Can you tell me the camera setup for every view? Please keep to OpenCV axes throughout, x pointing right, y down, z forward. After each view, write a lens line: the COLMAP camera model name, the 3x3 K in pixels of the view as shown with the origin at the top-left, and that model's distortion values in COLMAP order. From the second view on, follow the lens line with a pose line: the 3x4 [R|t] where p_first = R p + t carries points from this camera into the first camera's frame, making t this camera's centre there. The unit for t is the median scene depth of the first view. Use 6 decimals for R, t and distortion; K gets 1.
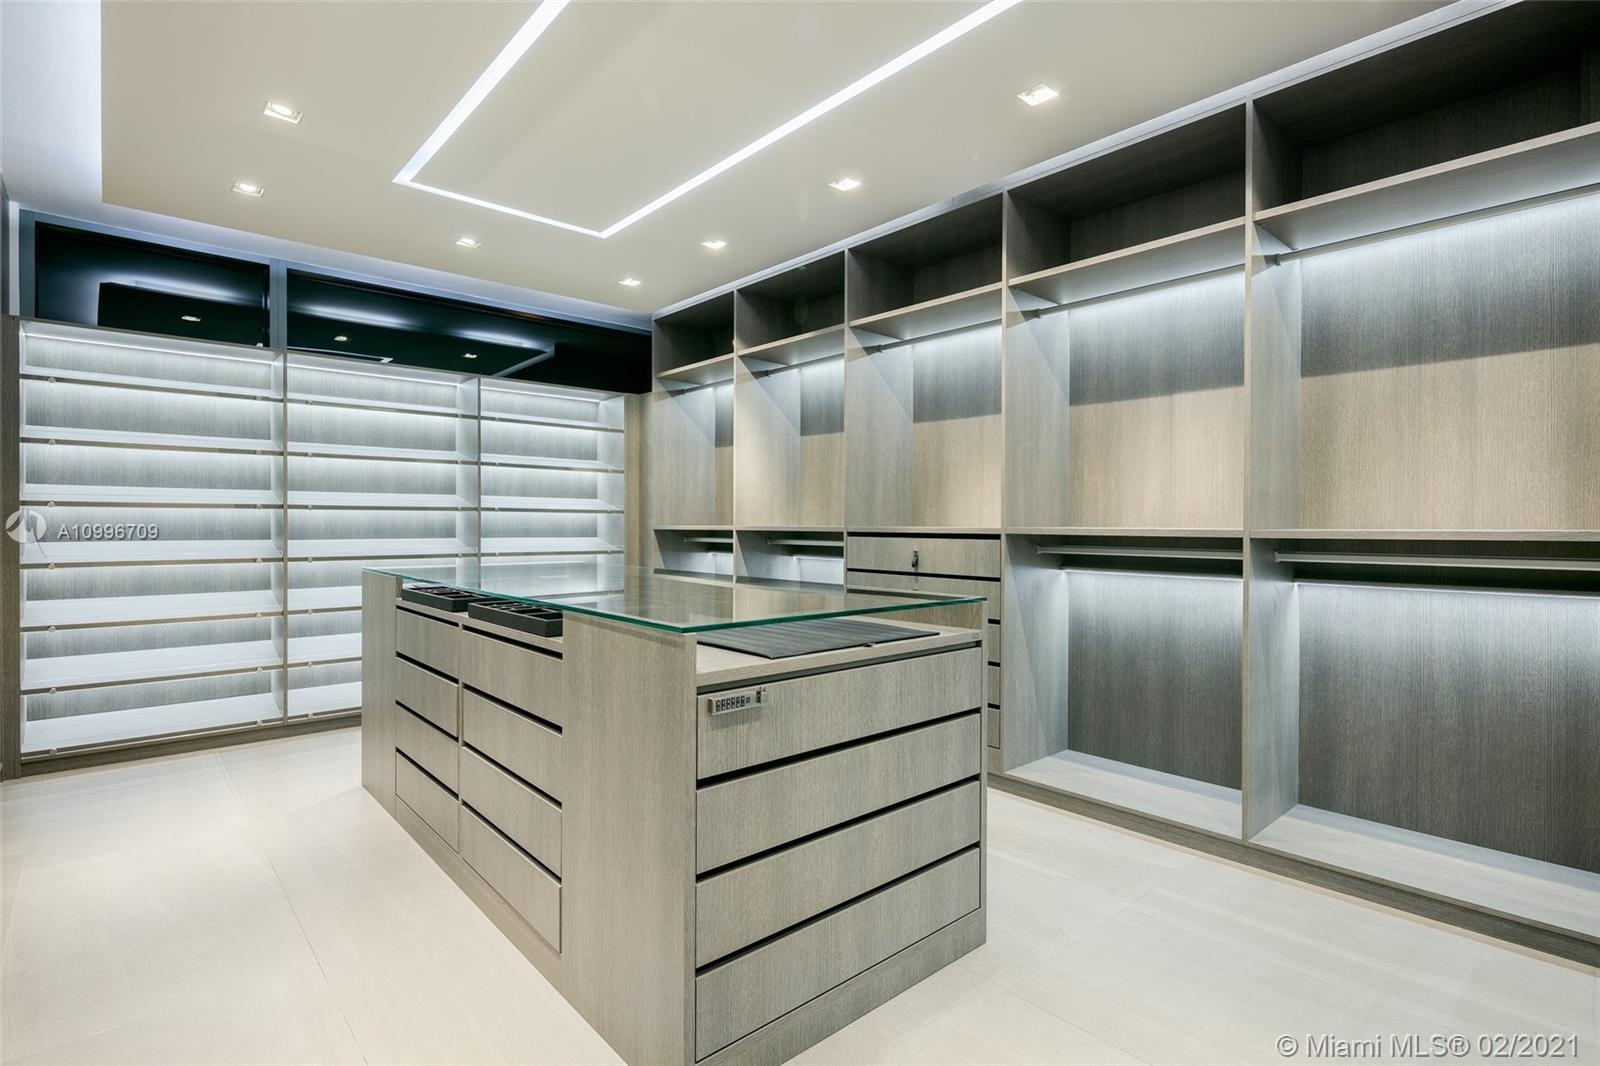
lens RADIAL K [[799.6, 0, 794.3], [0, 799.6, 539.2], [0, 0, 1]] dist [-0.001327, -0.000249]
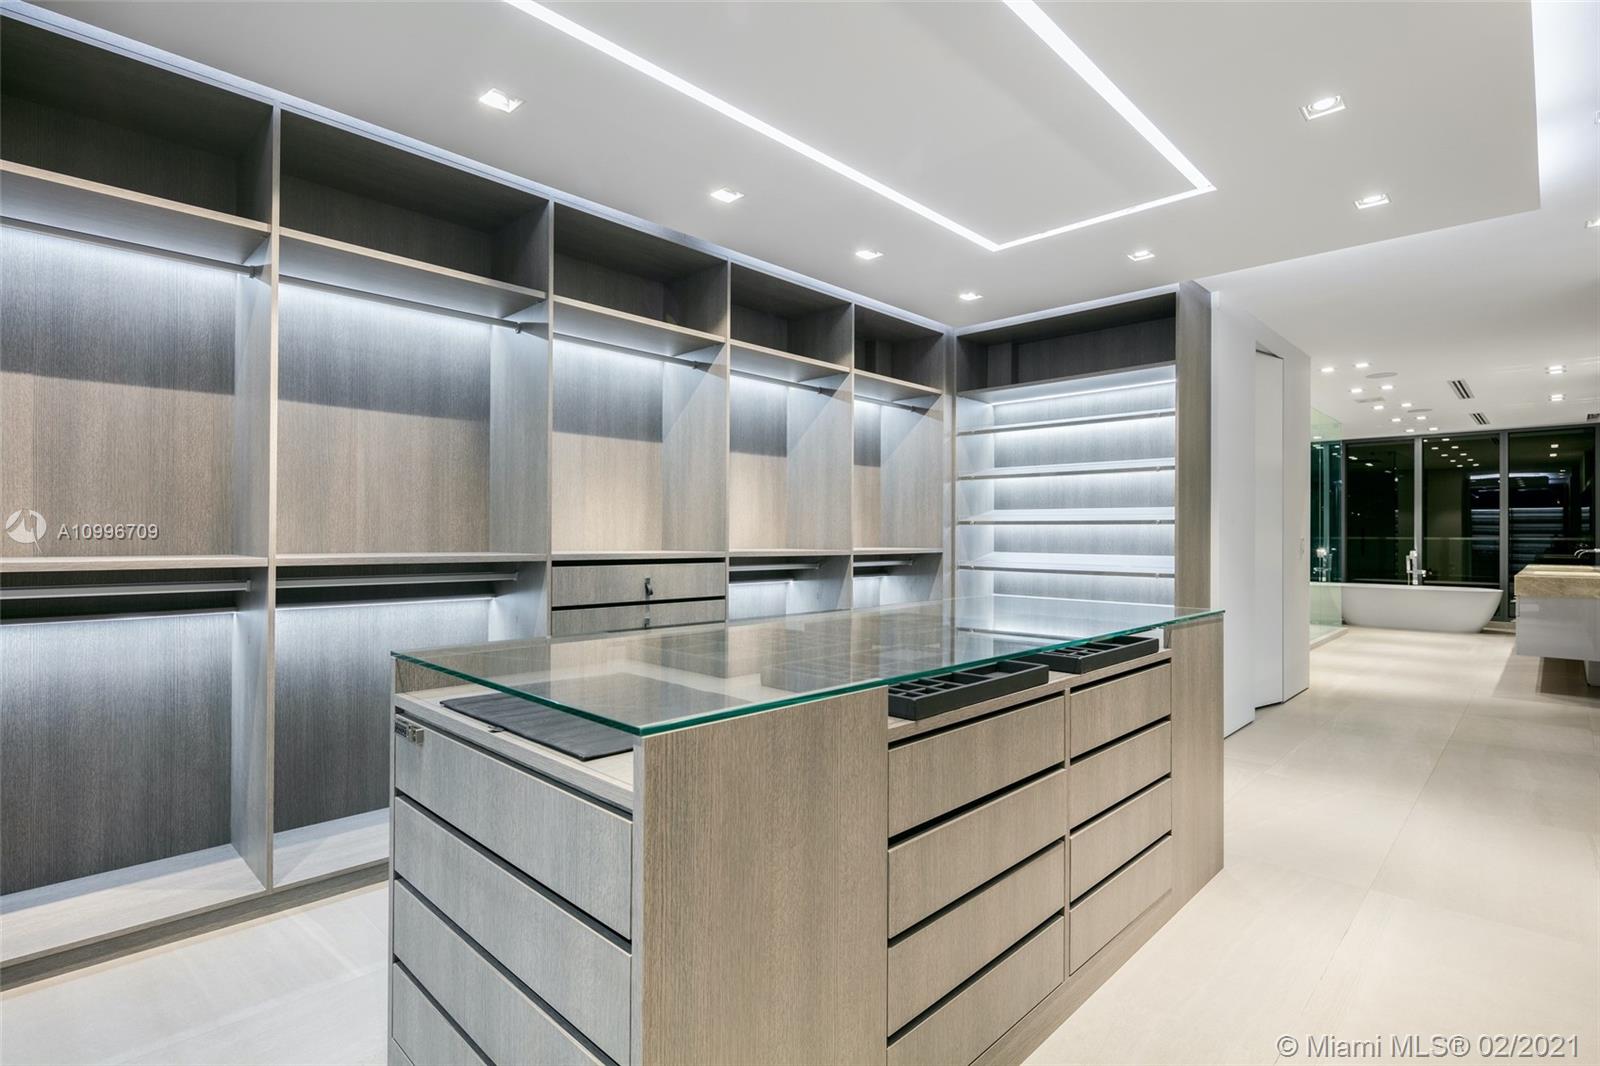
lens RADIAL K [[771.8, 0, 800.0], [0, 771.8, 533.0], [0, 0, 1]] dist [-0.001960, -0.000239]
pose [[-0.067618, 0.013147, 0.997625, -0.601136], [0.025147, 0.999618, -0.011468, -0.018040], [-0.997394, 0.024312, -0.067923, 0.698848]]
